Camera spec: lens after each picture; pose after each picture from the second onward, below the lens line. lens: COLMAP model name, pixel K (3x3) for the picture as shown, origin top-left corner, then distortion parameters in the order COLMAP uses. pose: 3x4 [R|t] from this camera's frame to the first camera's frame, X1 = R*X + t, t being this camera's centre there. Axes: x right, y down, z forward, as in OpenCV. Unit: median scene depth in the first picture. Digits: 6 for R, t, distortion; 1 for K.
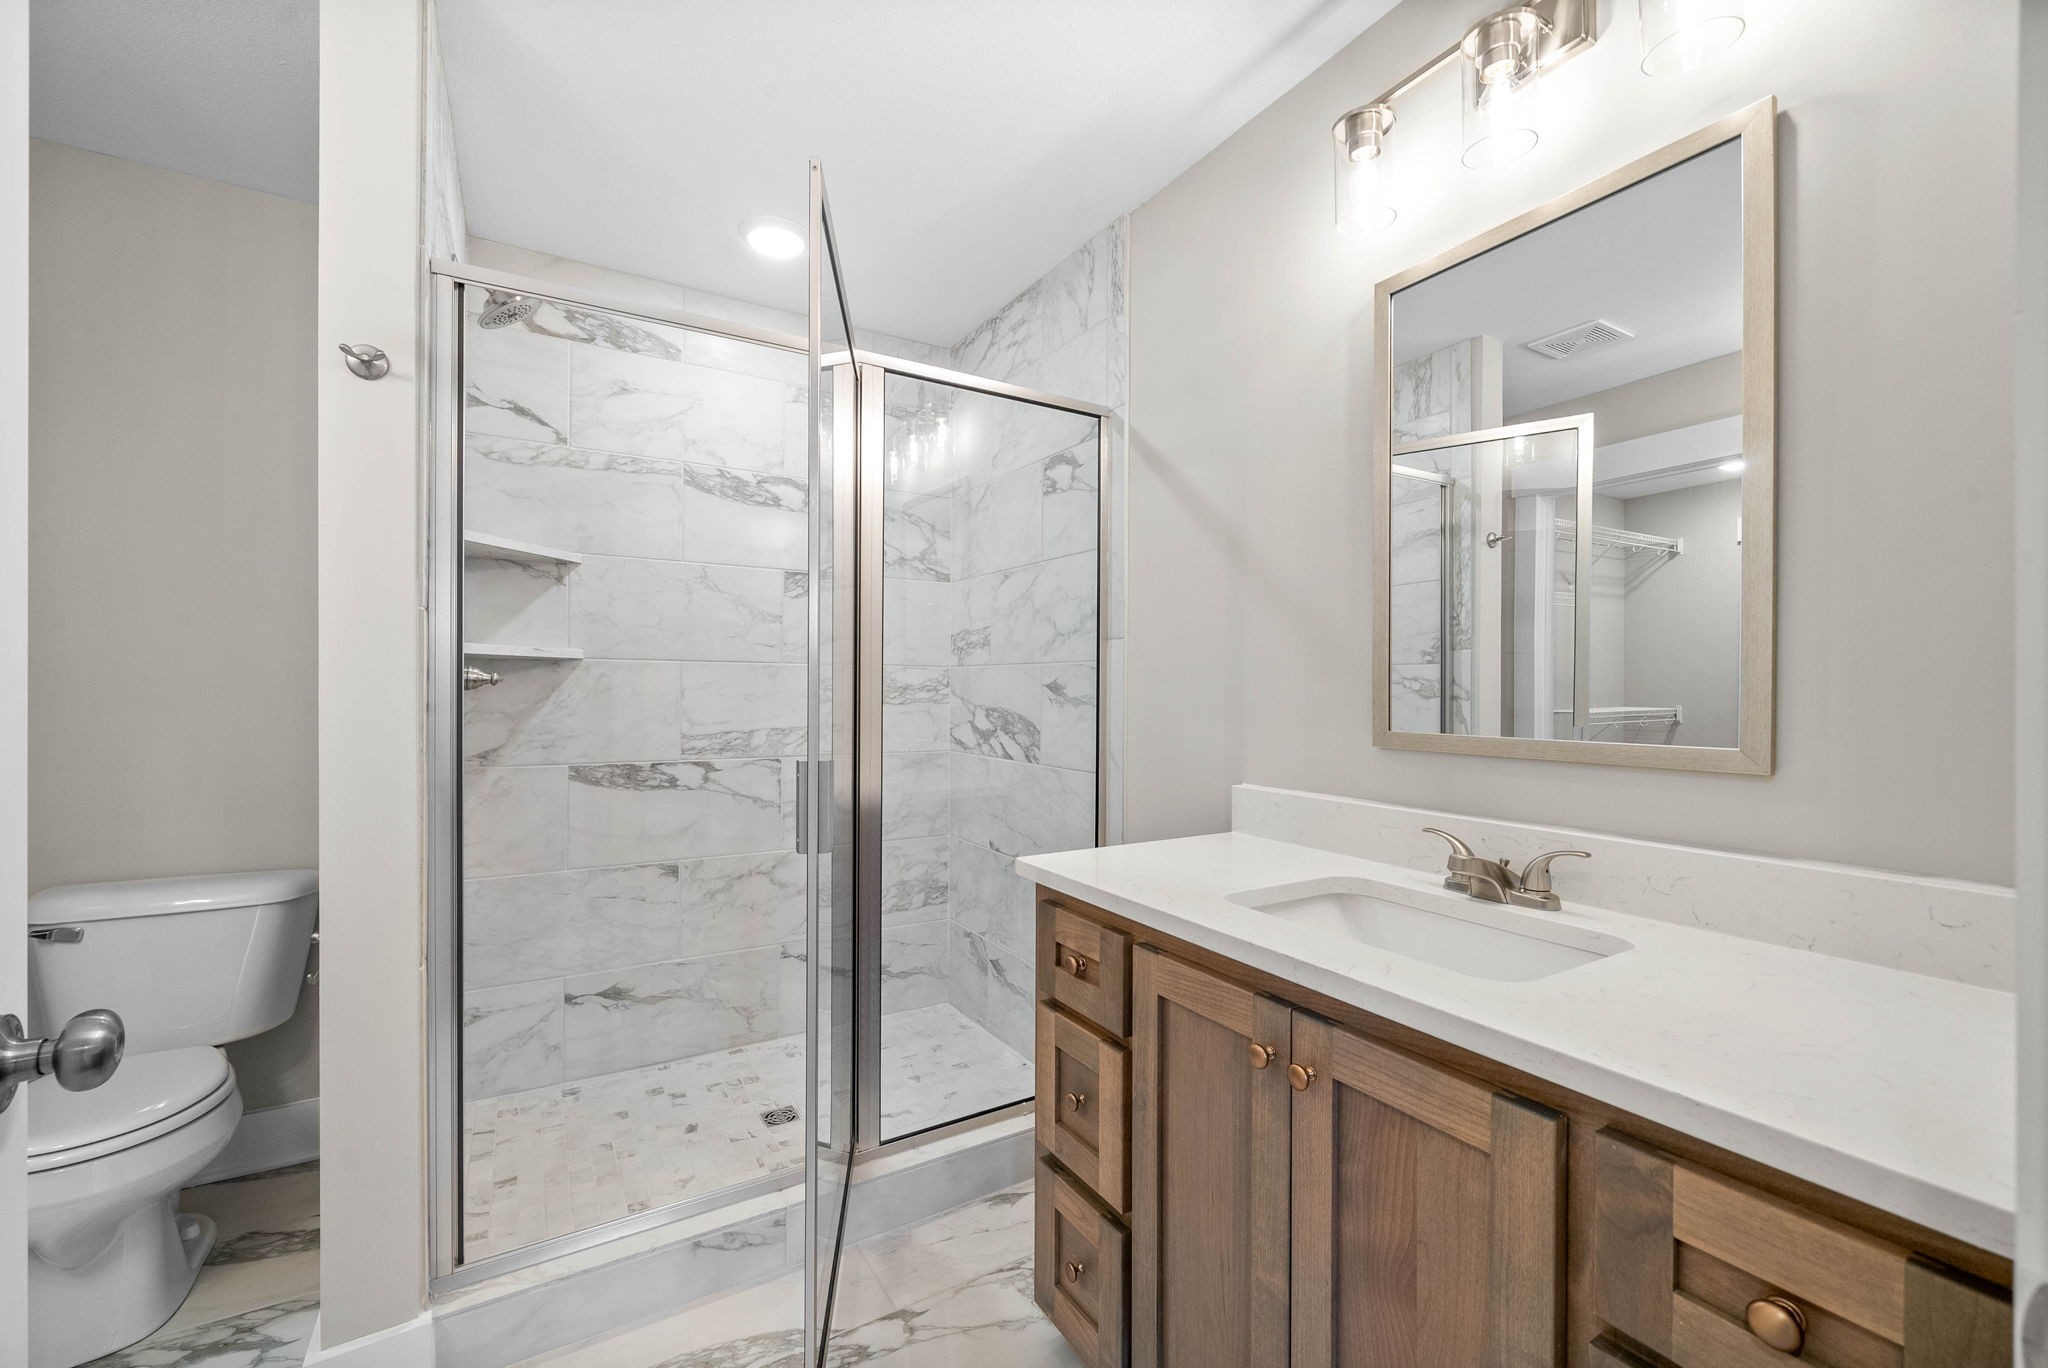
lens RADIAL K [[836.5, 0, 1018.8], [0, 836.5, 690.3], [0, 0, 1]] dist [-0.000278, -0.000011]
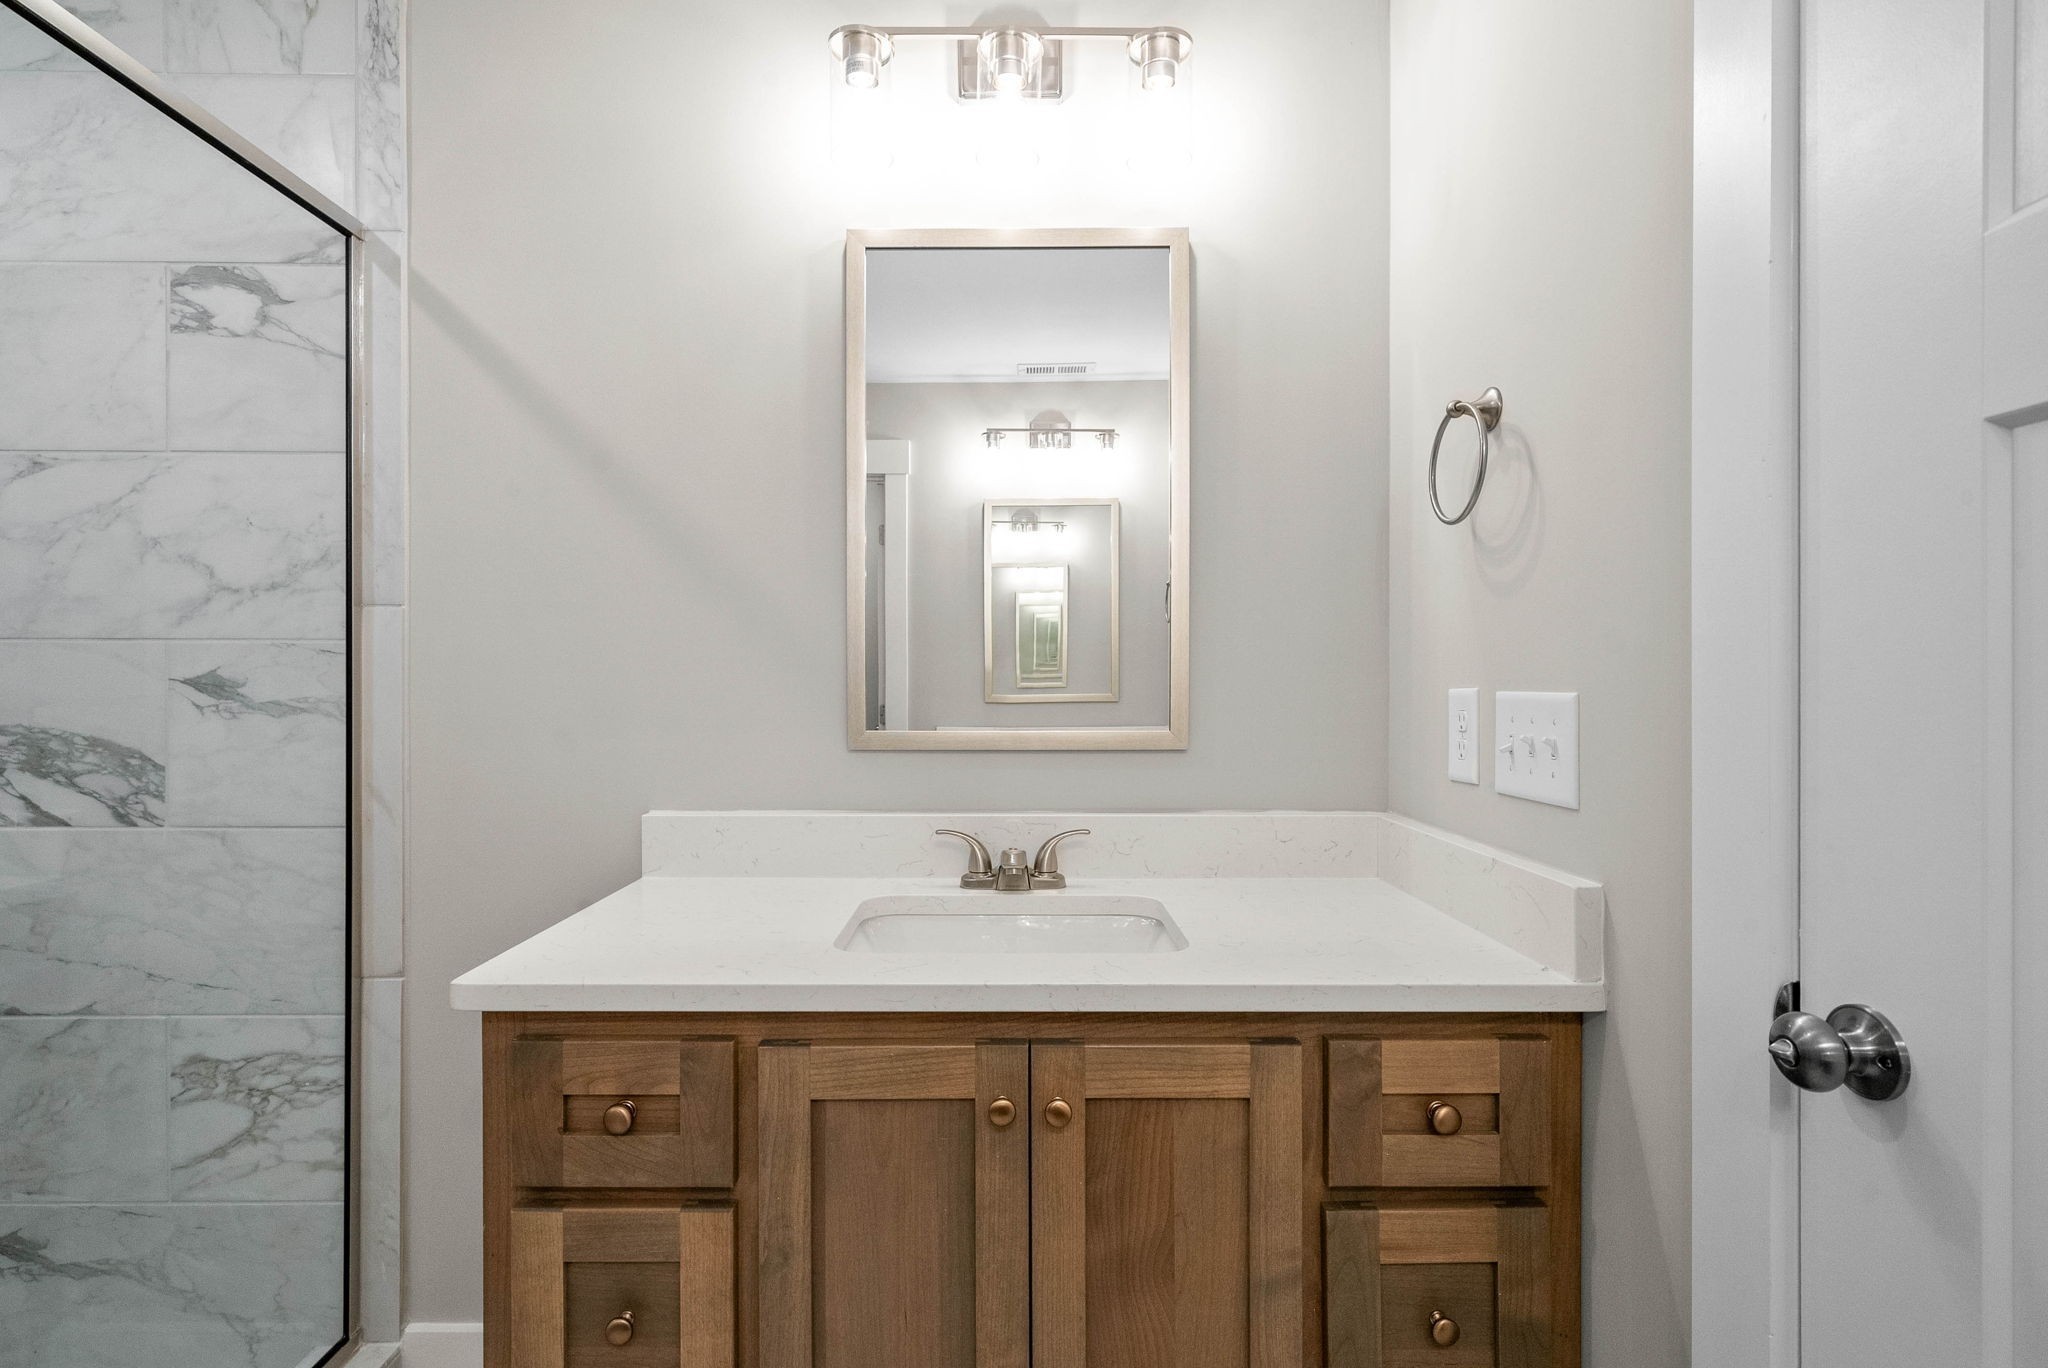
lens RADIAL K [[992.2, 0, 1024.0], [0, 992.2, 684.0], [0, 0, 1]] dist [-0.000034, -0.000166]
pose [[0.501859, -0.007082, 0.864920, -0.396985], [0.005121, 0.999973, 0.005217, -0.006663], [-0.864934, 0.001811, 0.501882, 0.315166]]
